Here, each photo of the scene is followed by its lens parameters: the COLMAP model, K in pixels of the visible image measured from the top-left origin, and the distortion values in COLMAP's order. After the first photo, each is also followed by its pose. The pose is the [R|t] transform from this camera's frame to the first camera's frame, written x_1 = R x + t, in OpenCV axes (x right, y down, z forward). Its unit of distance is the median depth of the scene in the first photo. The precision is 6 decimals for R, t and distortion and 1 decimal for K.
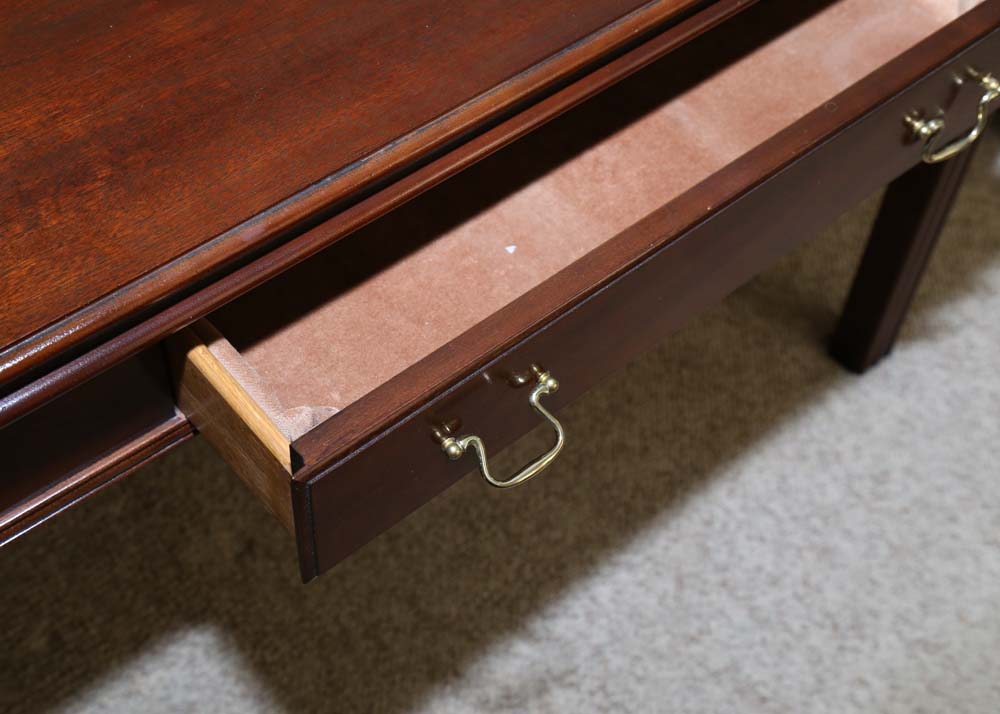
lens RADIAL K [[1411.3, 0, 497.1], [0, 1411.3, 358.2], [0, 0, 1]] dist [0.122925, 0.000000]
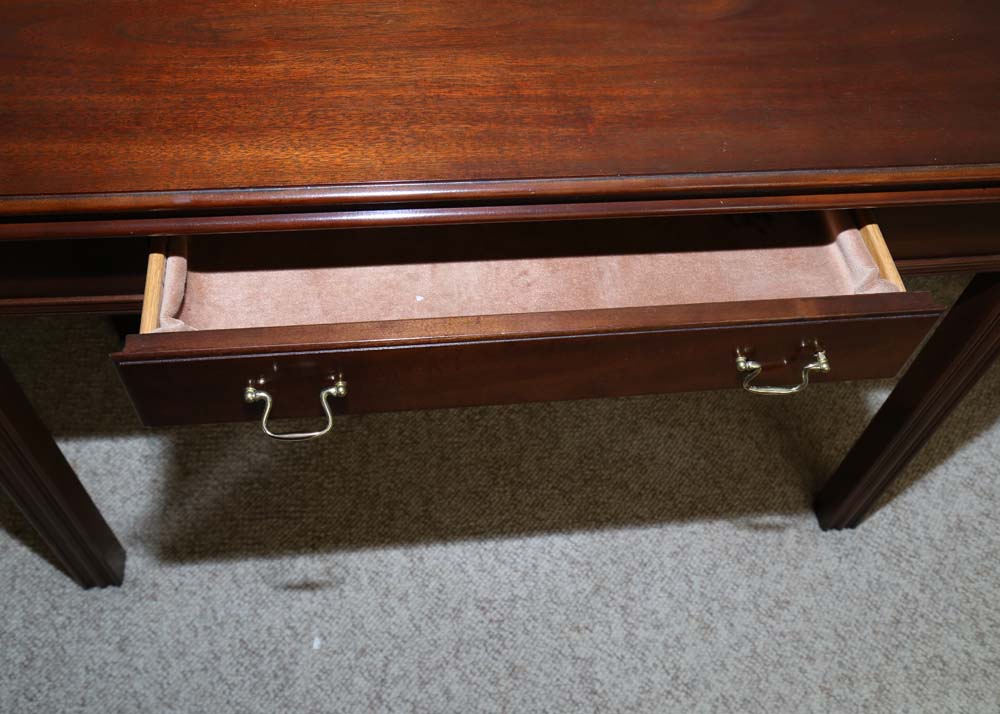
lens RADIAL K [[982.7, 0, 500.3], [0, 982.7, 362.7], [0, 0, 1]] dist [-0.022890, 0.000000]
pose [[0.835951, 0.470793, -0.282029, 0.220150], [-0.462006, 0.881066, 0.101356, -0.090399], [0.296204, 0.045570, 0.954037, 0.058386]]
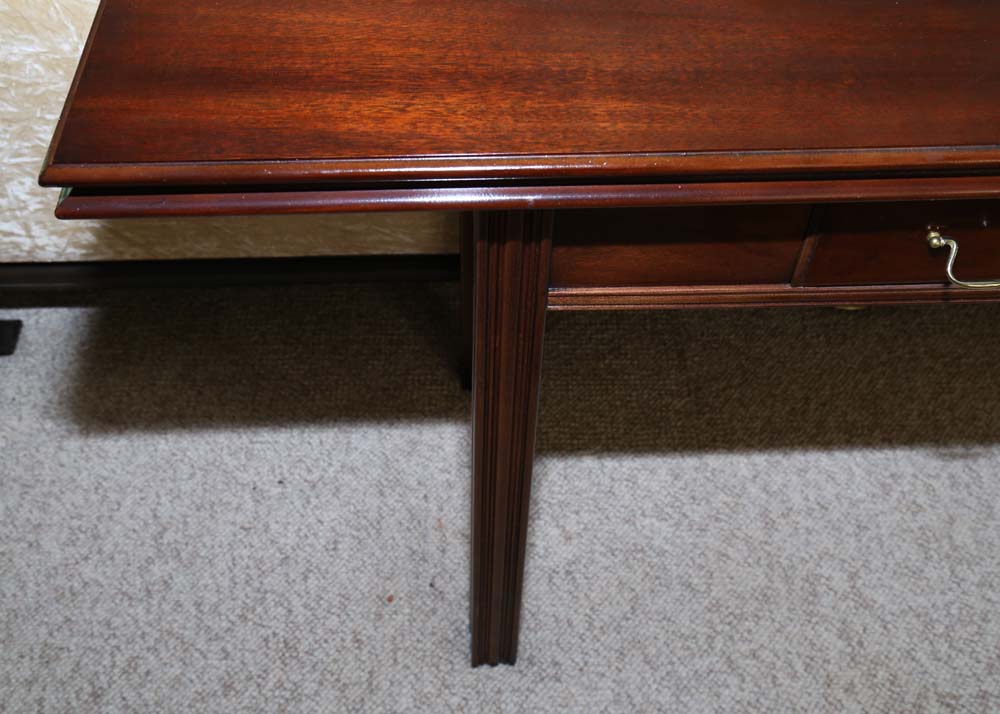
lens RADIAL K [[1128.4, 0, 496.6], [0, 1128.4, 359.0], [0, 0, 1]] dist [0.008139, 0.000000]
pose [[0.799797, 0.445102, -0.402753, 0.003249], [-0.463834, 0.884149, 0.056023, 0.094283], [0.381029, 0.142004, 0.913593, -0.033866]]
